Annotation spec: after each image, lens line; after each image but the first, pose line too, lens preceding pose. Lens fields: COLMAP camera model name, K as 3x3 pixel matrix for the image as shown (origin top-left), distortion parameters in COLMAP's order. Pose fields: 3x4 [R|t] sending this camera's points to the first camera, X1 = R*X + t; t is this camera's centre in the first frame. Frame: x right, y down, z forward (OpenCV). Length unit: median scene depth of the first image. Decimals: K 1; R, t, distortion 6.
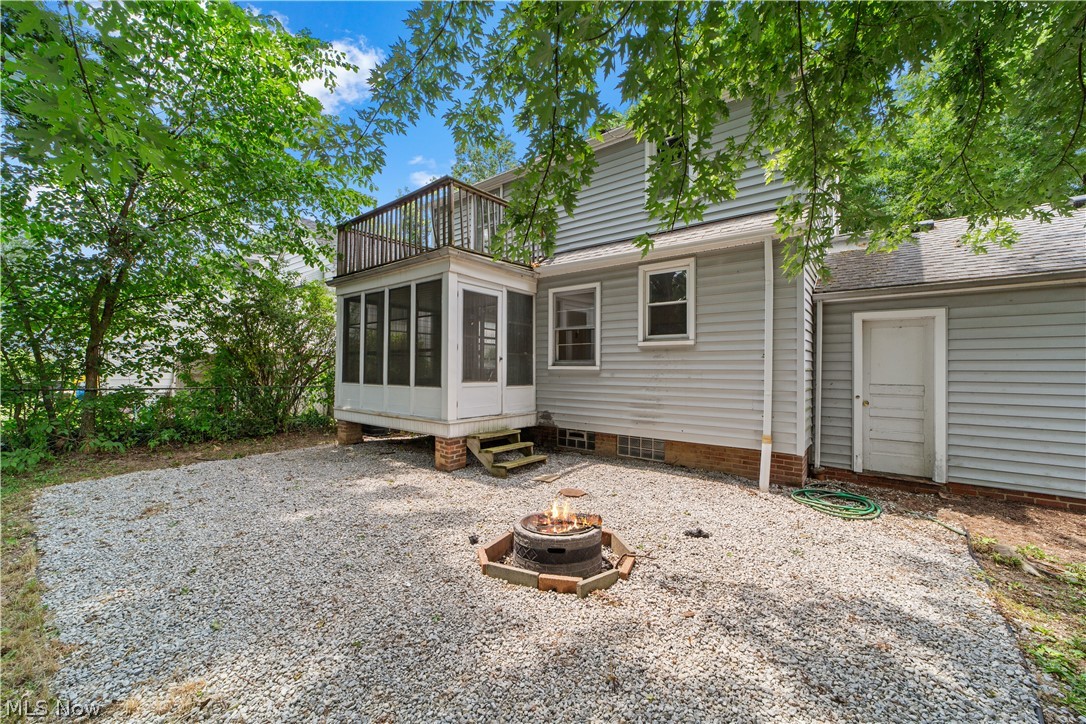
lens RADIAL K [[424.9, 0, 547.8], [0, 424.9, 362.9], [0, 0, 1]] dist [-0.002659, 0.000090]
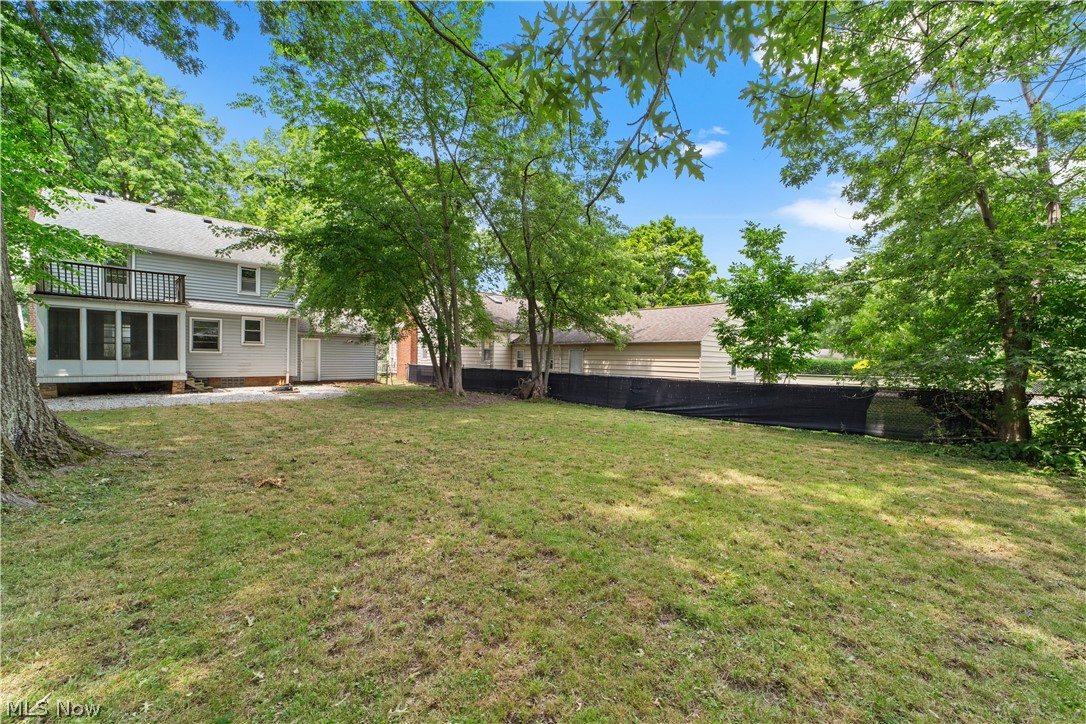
lens RADIAL K [[424.9, 0, 547.8], [0, 424.9, 362.9], [0, 0, 1]] dist [-0.002659, 0.000090]
pose [[0.093559, -0.018391, 0.995444, -2.296996], [-0.026418, 0.999431, 0.020947, -0.029350], [-0.995263, -0.028257, 0.093020, -1.231438]]
